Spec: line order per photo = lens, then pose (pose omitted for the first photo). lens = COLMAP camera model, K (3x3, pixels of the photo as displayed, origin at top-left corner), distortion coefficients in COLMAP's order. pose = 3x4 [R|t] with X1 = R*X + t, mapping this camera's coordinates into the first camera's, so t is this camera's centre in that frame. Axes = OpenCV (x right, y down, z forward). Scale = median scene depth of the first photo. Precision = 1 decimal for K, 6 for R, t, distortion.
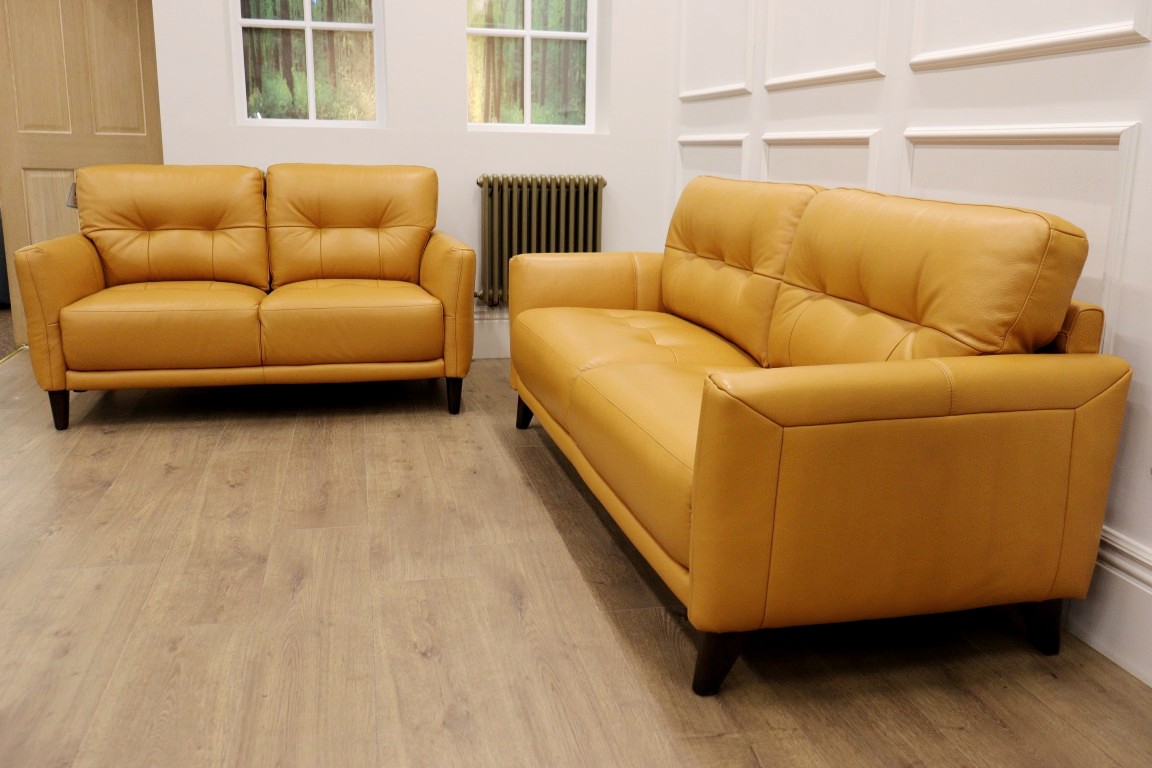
lens RADIAL K [[994.5, 0, 576.0], [0, 994.5, 384.0], [0, 0, 1]] dist [-0.002628, -0.004658]
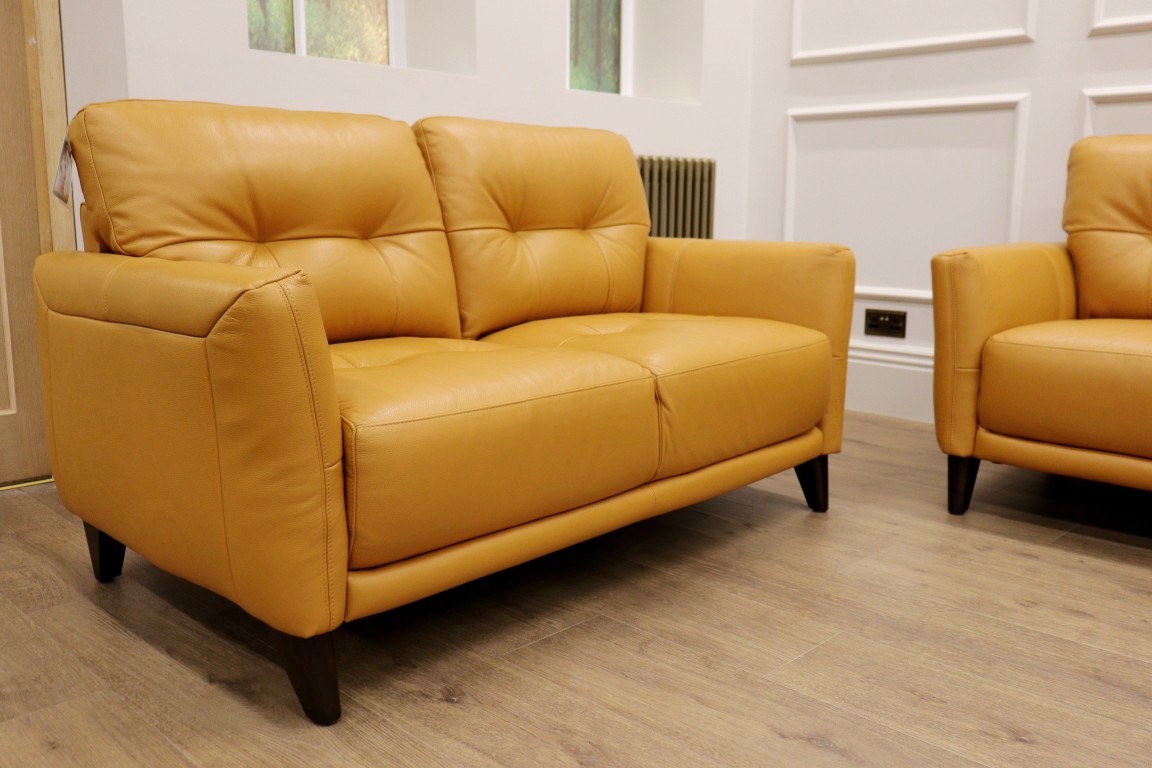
lens RADIAL K [[994.5, 0, 576.0], [0, 994.5, 384.0], [0, 0, 1]] dist [-0.002628, -0.004658]
pose [[0.836139, -0.111220, 0.537123, -0.598179], [0.132870, 0.991132, -0.001610, -0.071559], [-0.532181, 0.072714, 0.843502, 0.562414]]
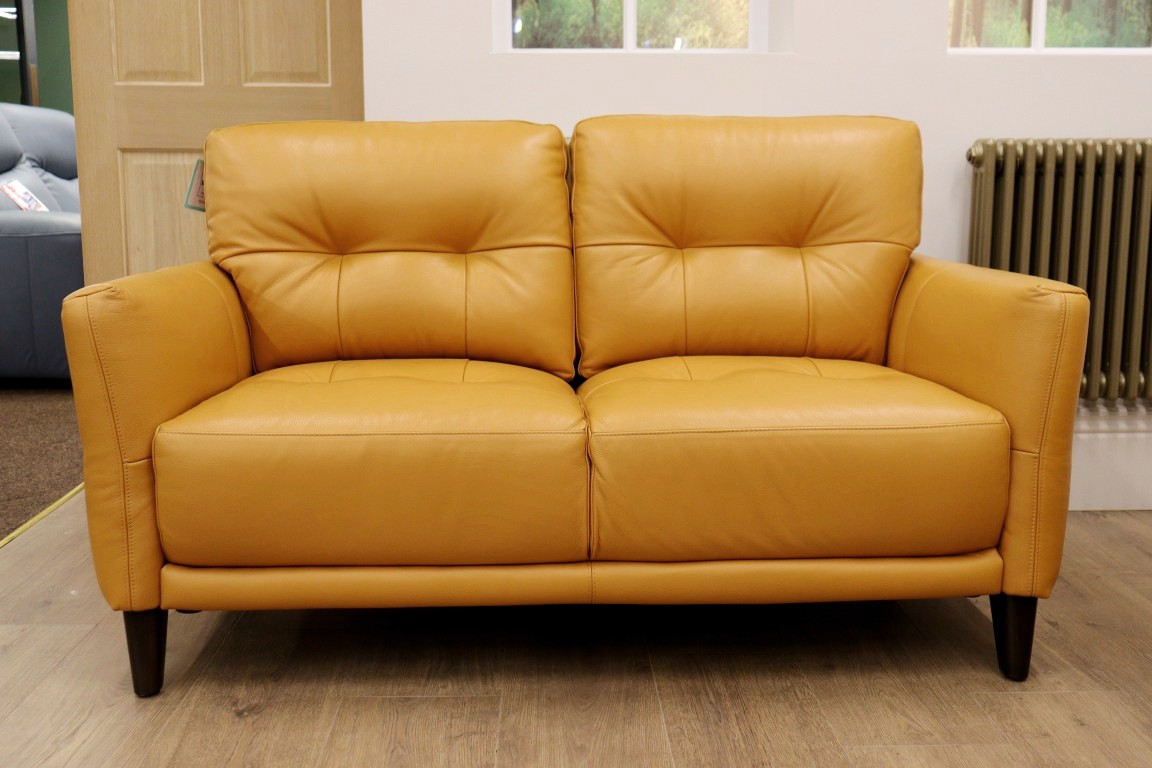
lens RADIAL K [[1276.8, 0, 576.0], [0, 1276.8, 384.0], [0, 0, 1]] dist [-0.004704, -0.003400]
pose [[0.982316, 0.011599, -0.186873, -0.211802], [-0.023673, 0.997764, -0.062510, -0.058366], [0.185730, 0.065828, 0.980393, 0.440447]]
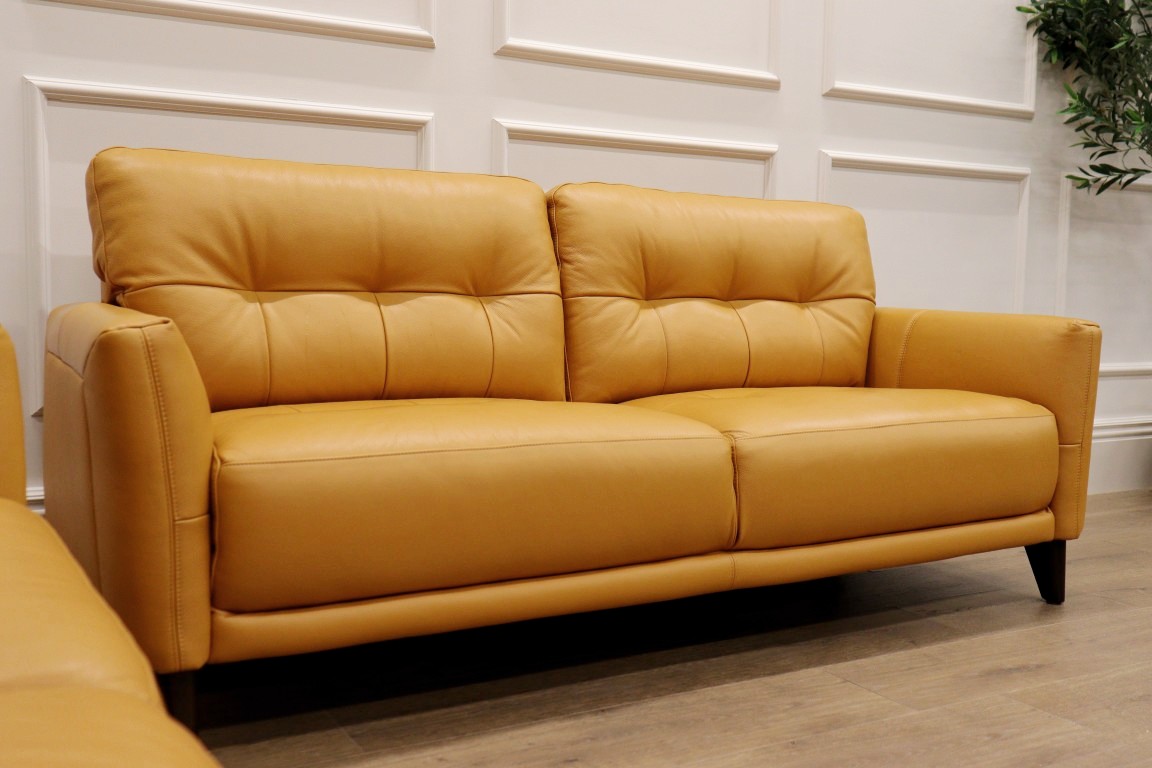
lens RADIAL K [[1167.4, 0, 576.0], [0, 1167.4, 384.0], [0, 0, 1]] dist [0.003970, -0.008185]
pose [[-0.293468, -0.104031, 0.950292, -0.498146], [0.196640, 0.966235, 0.166502, -0.139717], [-0.935526, 0.235728, -0.263102, 0.925278]]
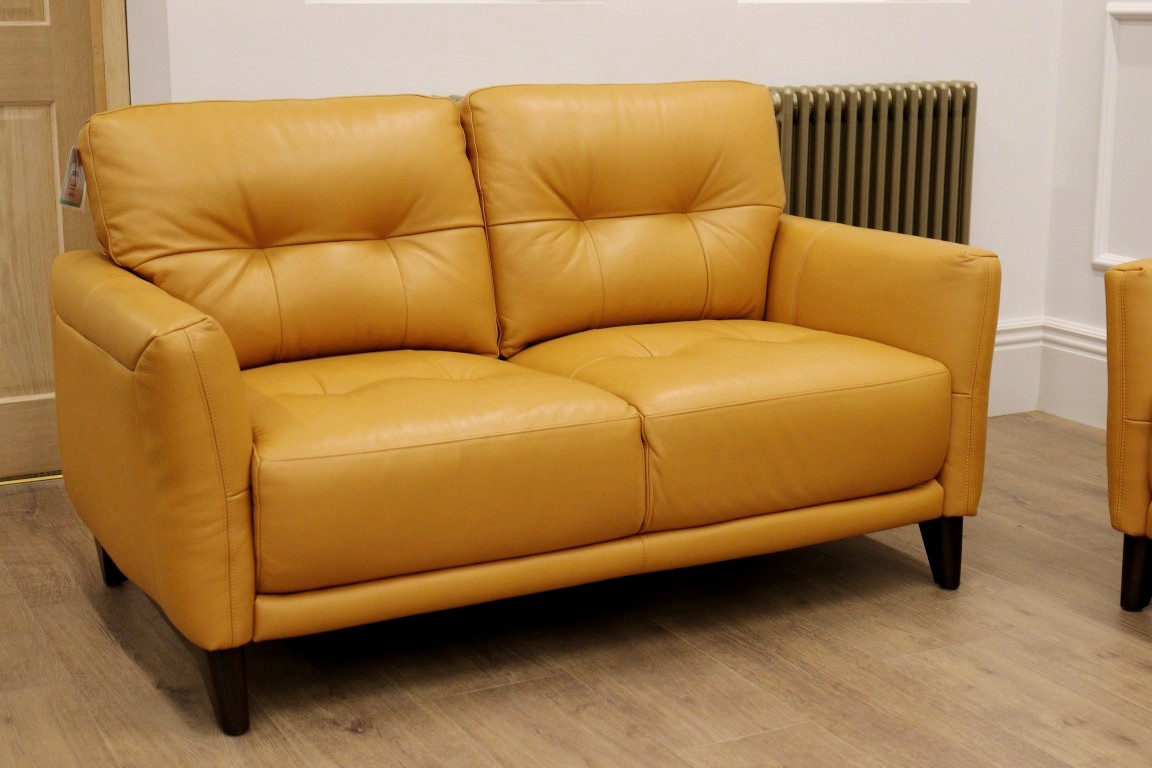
lens RADIAL K [[1710.0, 0, 576.0], [0, 1710.0, 384.0], [0, 0, 1]] dist [0.023271, -0.025985]
pose [[0.966804, -0.075204, 0.244200, -0.513859], [0.076733, 0.997046, 0.003261, -0.089986], [-0.243724, 0.015586, 0.969719, 0.231904]]
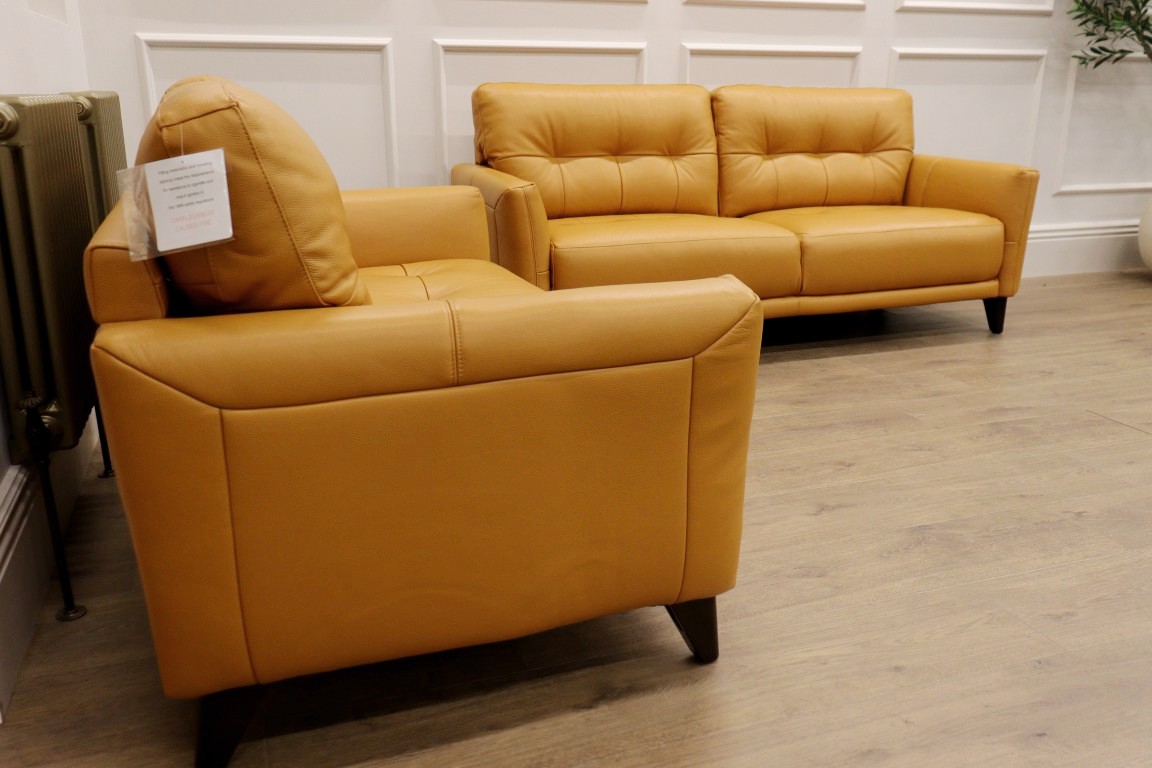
lens RADIAL K [[970.4, 0, 576.0], [0, 970.4, 384.0], [0, 0, 1]] dist [-0.002826, 0.006727]
pose [[-0.122912, -0.308850, 0.943135, -0.848608], [0.222175, 0.917657, 0.329461, -0.222976], [-0.967228, 0.250036, -0.044173, 0.988012]]
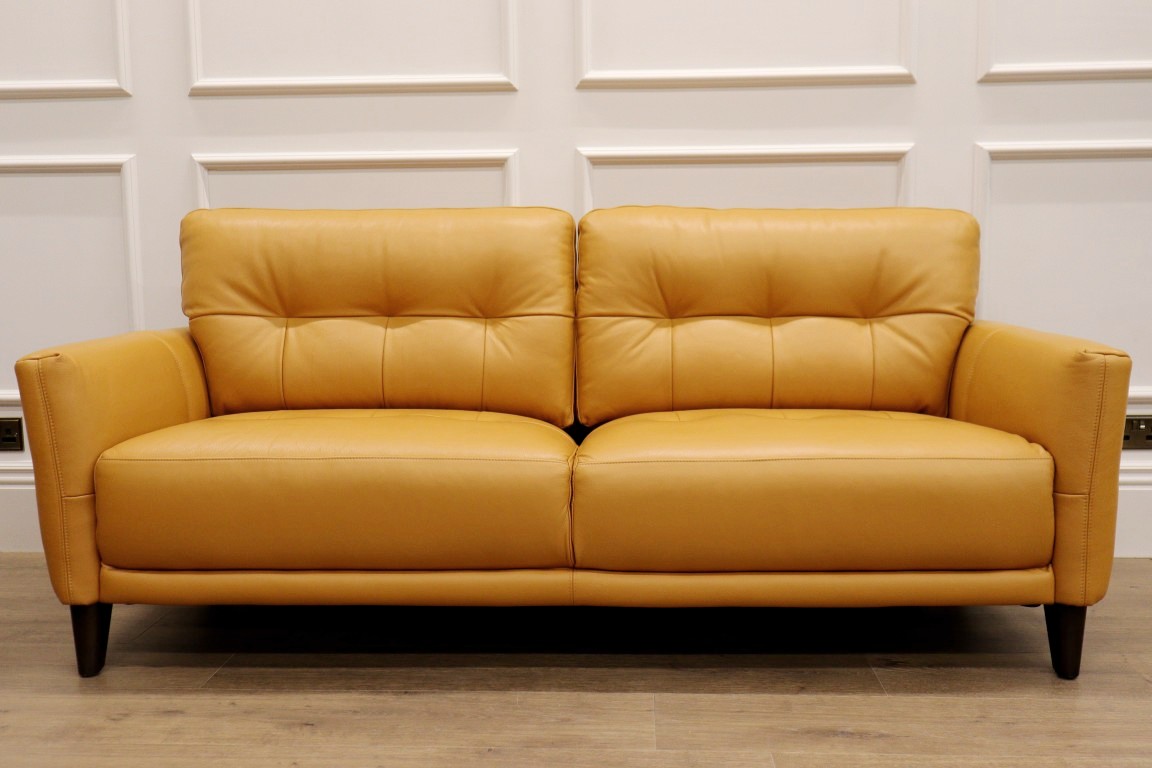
lens RADIAL K [[1167.4, 0, 576.0], [0, 1167.4, 384.0], [0, 0, 1]] dist [0.003970, -0.008185]
pose [[0.264050, -0.127264, 0.956076, -0.548617], [0.233992, 0.970096, 0.064506, -0.083449], [-0.935695, 0.206682, 0.285933, 0.540519]]
